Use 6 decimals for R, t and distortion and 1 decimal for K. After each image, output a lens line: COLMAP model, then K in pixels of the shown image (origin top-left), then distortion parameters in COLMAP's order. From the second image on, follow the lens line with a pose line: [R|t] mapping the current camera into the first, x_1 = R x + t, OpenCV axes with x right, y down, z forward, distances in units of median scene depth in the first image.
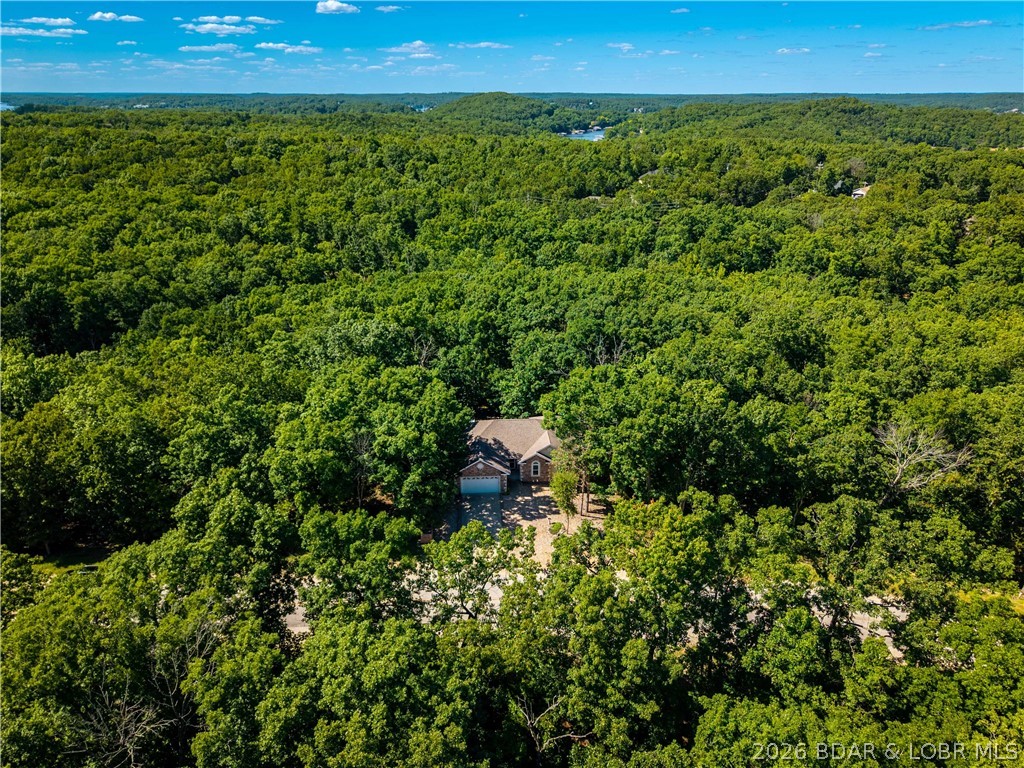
lens RADIAL K [[686.4, 0, 513.1], [0, 686.4, 387.3], [0, 0, 1]] dist [0.016006, -0.010573]
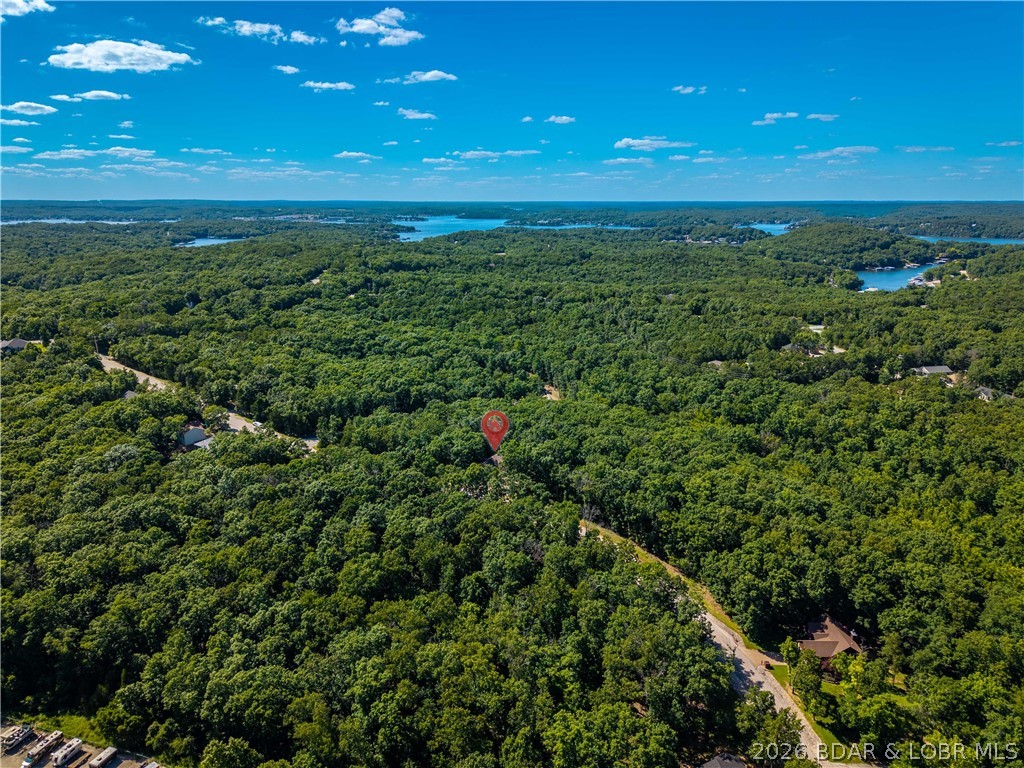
lens RADIAL K [[686.4, 0, 510.7], [0, 686.4, 390.2], [0, 0, 1]] dist [0.016006, -0.010573]
pose [[0.866018, 0.129646, -0.482912, 0.631335], [-0.192314, 0.977872, -0.082354, 0.005044], [0.461549, 0.164190, 0.871788, -0.740515]]
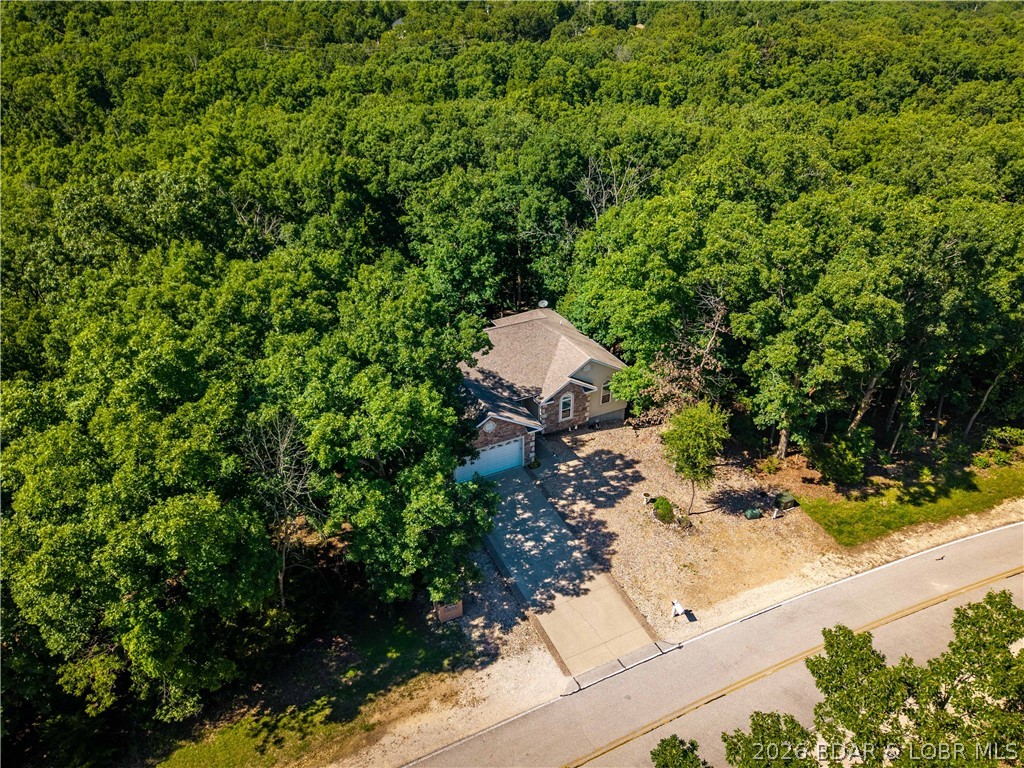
lens RADIAL K [[686.4, 0, 512.5], [0, 686.4, 382.5], [0, 0, 1]] dist [0.016006, -0.010573]
pose [[0.919699, -0.202560, 0.336339, -0.075796], [0.154222, 0.974165, 0.164980, 0.001400], [-0.361068, -0.099861, 0.927177, 0.207411]]
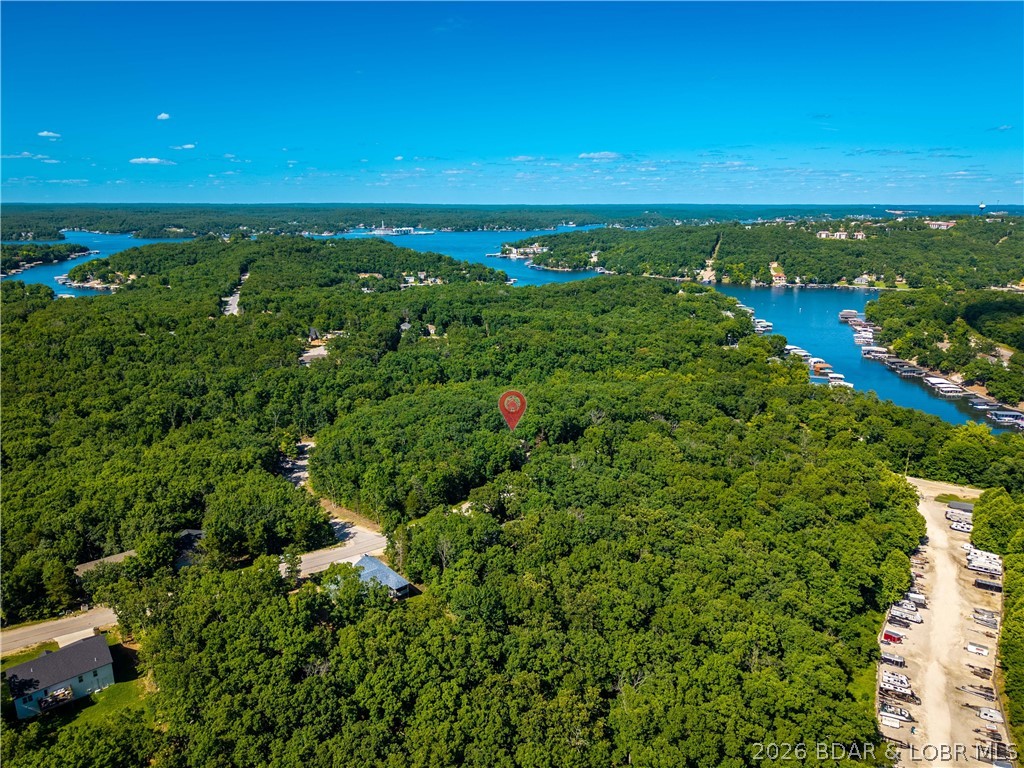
lens RADIAL K [[686.4, 0, 514.4], [0, 686.4, 380.4], [0, 0, 1]] dist [0.016006, -0.010573]
pose [[0.669241, -0.186583, 0.719238, -0.990826], [0.289805, 0.956846, -0.021437, -0.062155], [-0.684200, 0.222786, 0.694433, -0.599631]]
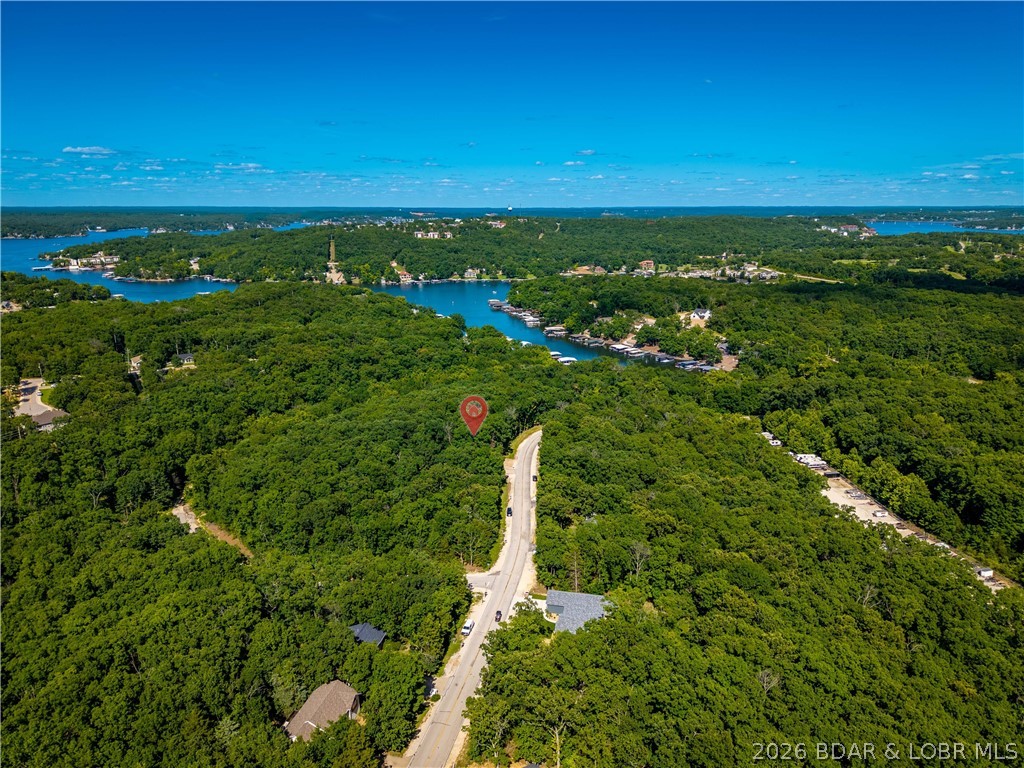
lens RADIAL K [[686.4, 0, 517.3], [0, 686.4, 387.3], [0, 0, 1]] dist [0.016006, -0.010573]
pose [[0.083778, -0.253996, 0.963570, -1.253205], [0.386410, 0.899589, 0.203534, -0.317108], [-0.918514, 0.355282, 0.173512, 0.036989]]
